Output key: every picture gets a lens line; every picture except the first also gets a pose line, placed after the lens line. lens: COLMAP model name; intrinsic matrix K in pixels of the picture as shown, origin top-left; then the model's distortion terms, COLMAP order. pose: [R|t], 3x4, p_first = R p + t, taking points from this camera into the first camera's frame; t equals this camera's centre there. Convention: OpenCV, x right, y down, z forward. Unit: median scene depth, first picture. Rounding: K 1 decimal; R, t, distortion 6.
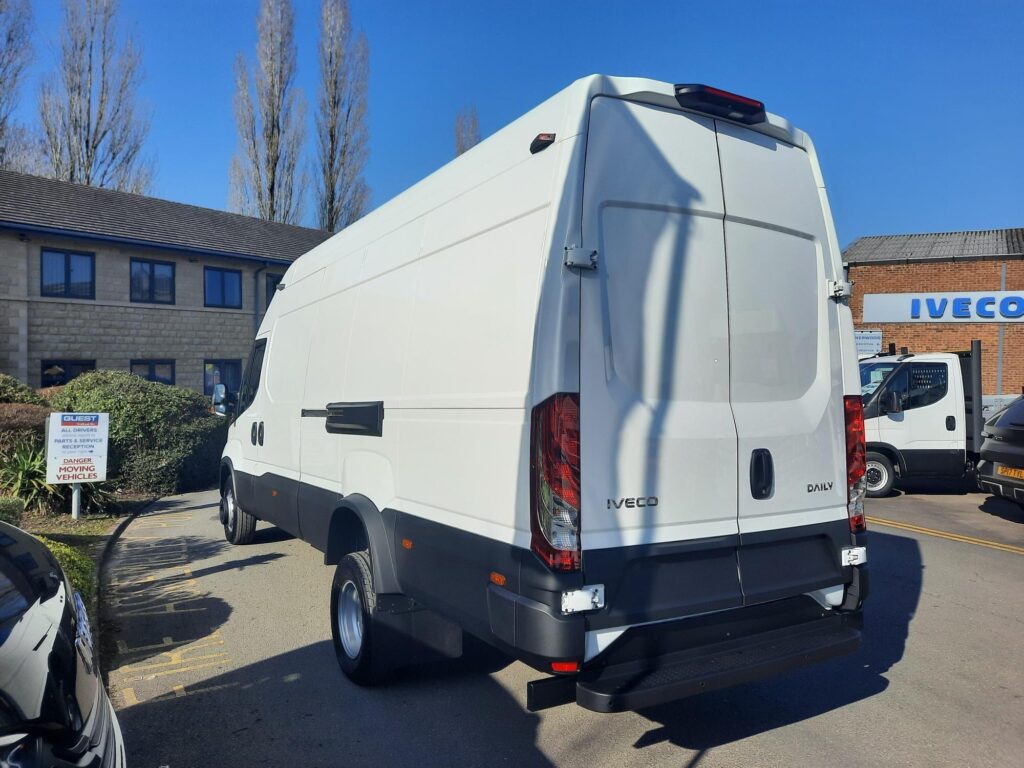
lens RADIAL K [[729.7, 0, 515.9], [0, 729.7, 365.1], [0, 0, 1]] dist [0.052734, -0.062398]
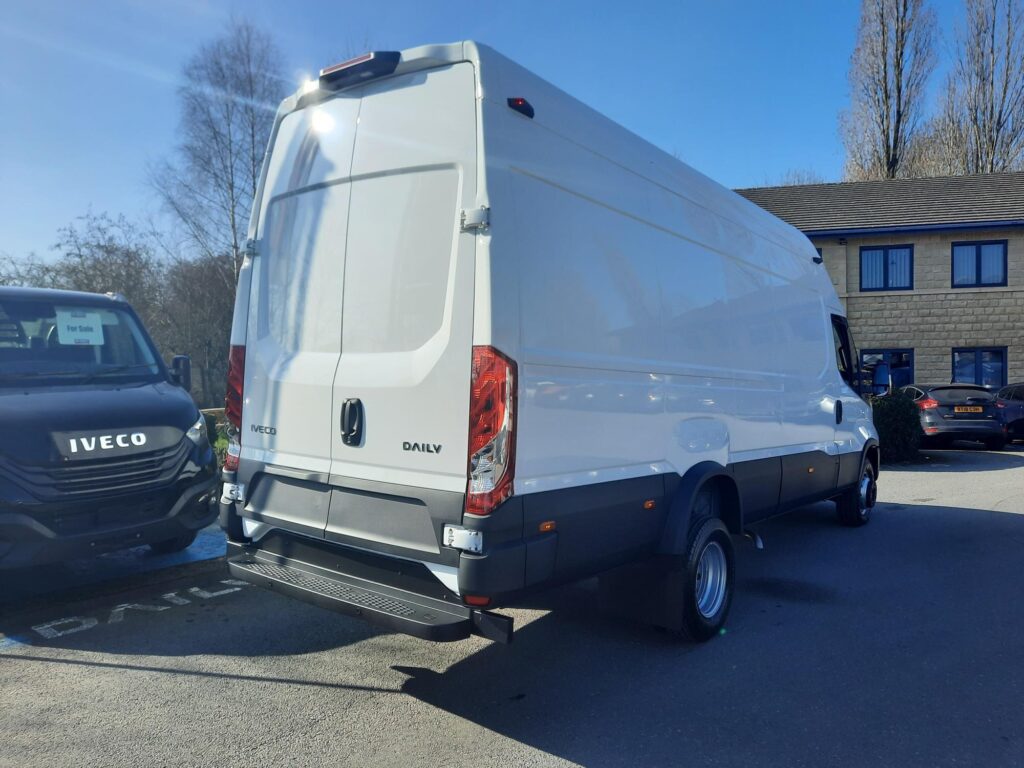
lens RADIAL K [[729.7, 0, 515.9], [0, 729.7, 365.1], [0, 0, 1]] dist [0.052734, -0.062398]
pose [[0.385299, -0.005107, -0.922778, 0.809450], [0.013481, 0.999909, 0.000095, 0.042236], [0.922693, -0.012477, 0.385333, 0.482646]]
